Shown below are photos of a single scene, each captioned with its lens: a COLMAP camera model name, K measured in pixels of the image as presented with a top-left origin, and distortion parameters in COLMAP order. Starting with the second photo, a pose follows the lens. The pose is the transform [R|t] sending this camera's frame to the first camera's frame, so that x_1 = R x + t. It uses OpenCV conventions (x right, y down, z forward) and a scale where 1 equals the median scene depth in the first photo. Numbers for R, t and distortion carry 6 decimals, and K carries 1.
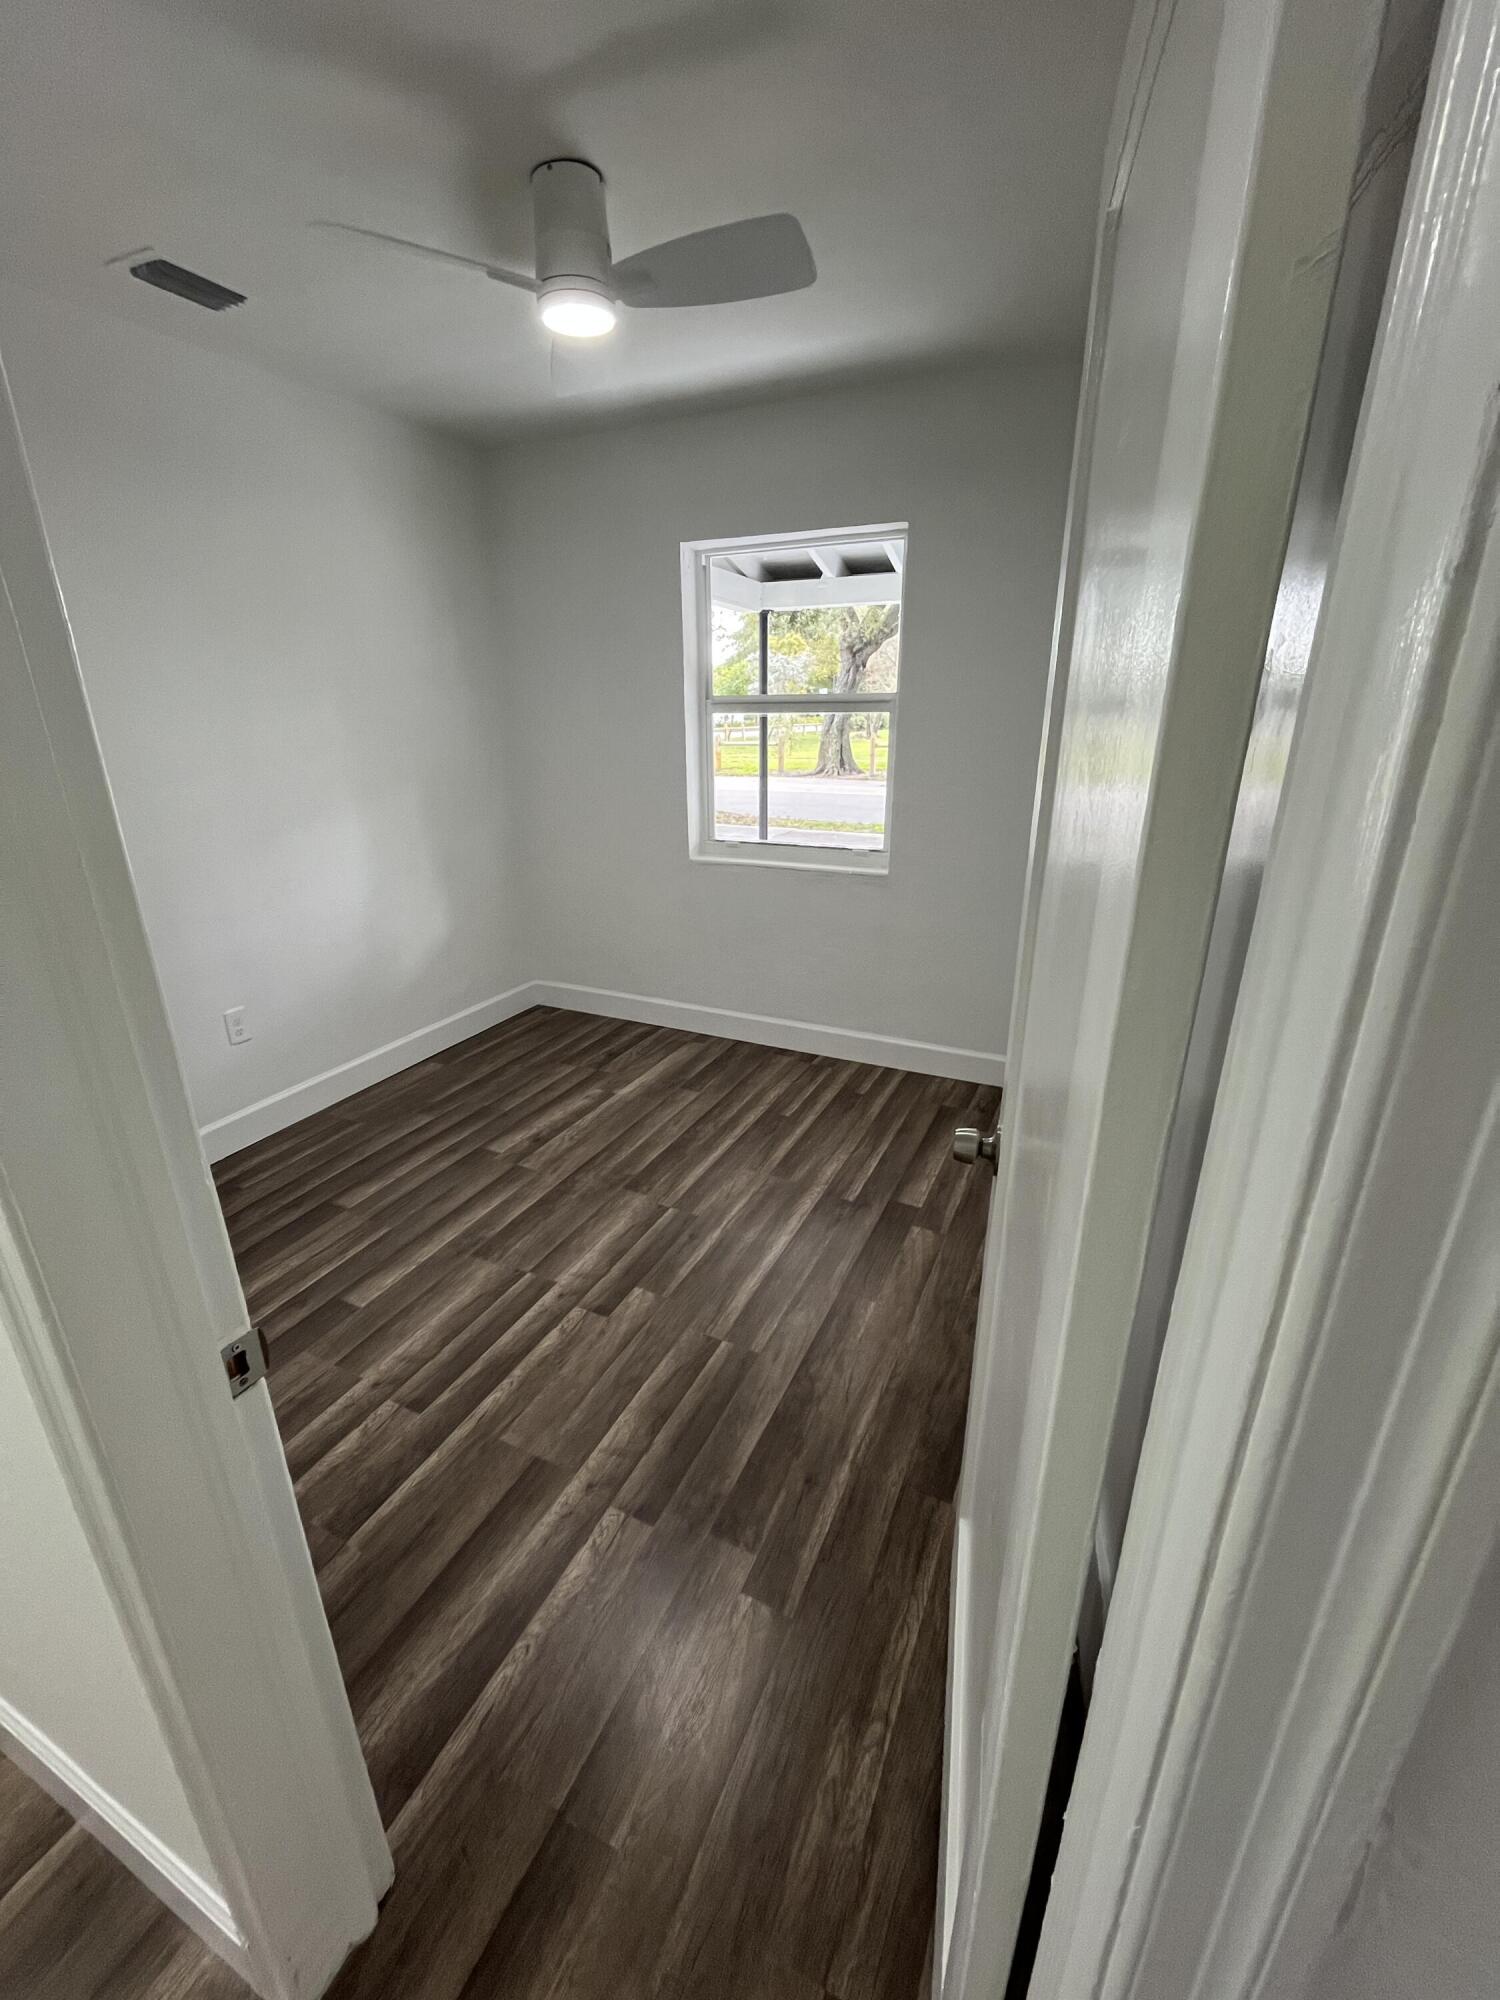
lens RADIAL K [[813.4, 0, 752.2], [0, 813.4, 993.4], [0, 0, 1]] dist [0.000301, 0.000099]
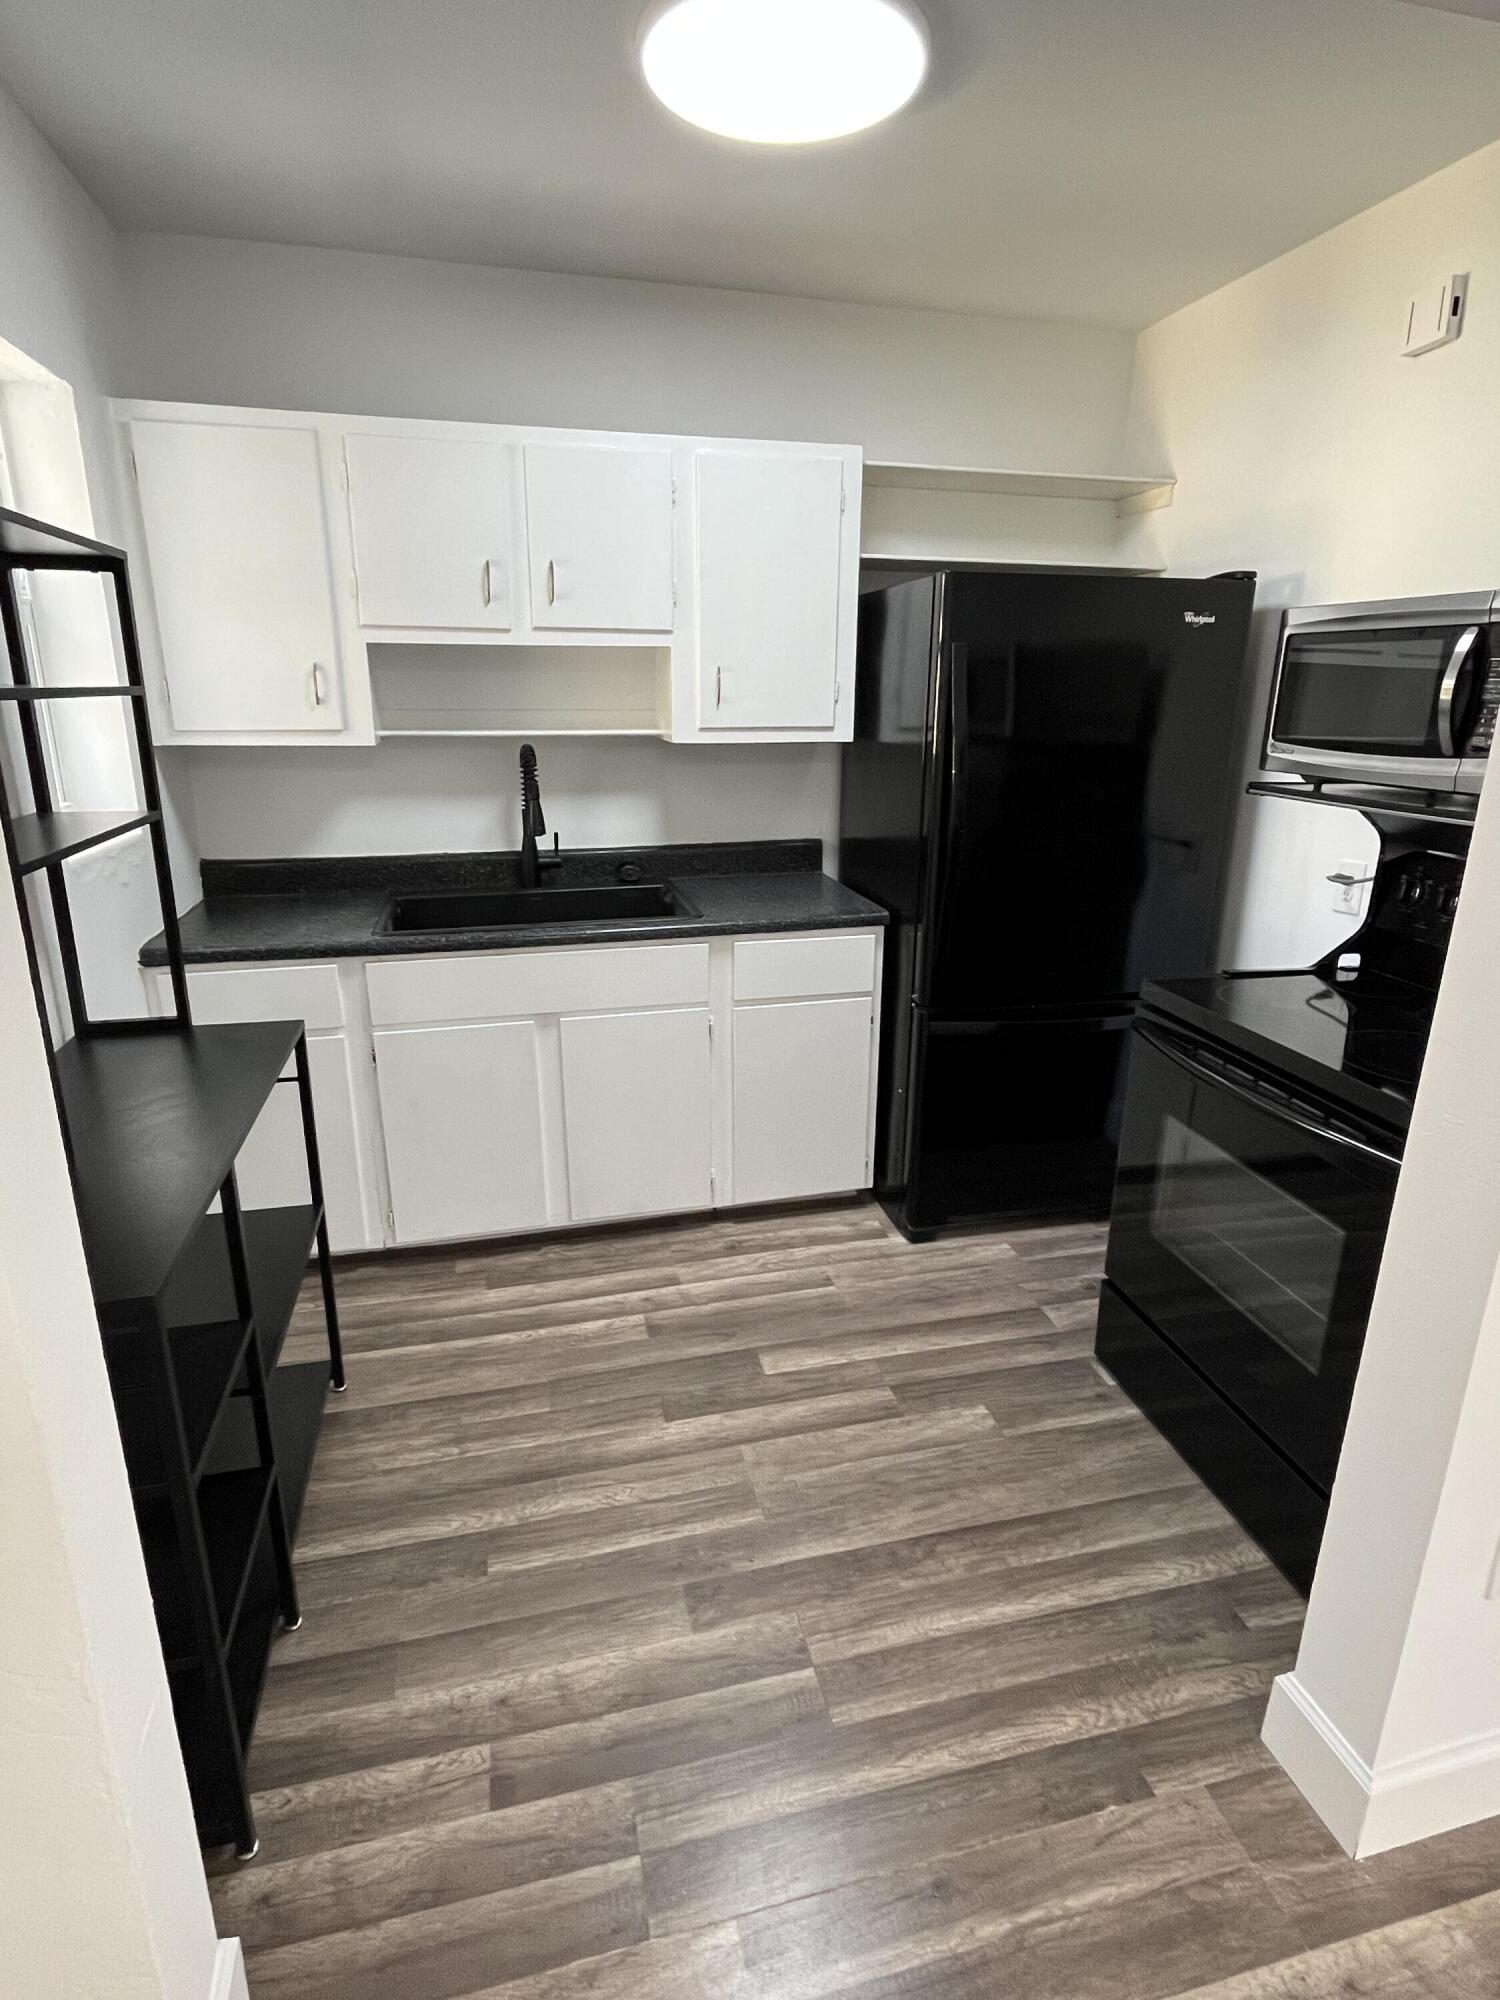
lens RADIAL K [[999.5, 0, 748.0], [0, 999.5, 1001.4], [0, 0, 1]] dist [-0.026020, -0.000645]
pose [[0.640350, 0.212125, -0.738210, 0.461212], [-0.261473, 0.963906, 0.050168, -0.108065], [0.722207, 0.160896, 0.672703, 0.448992]]
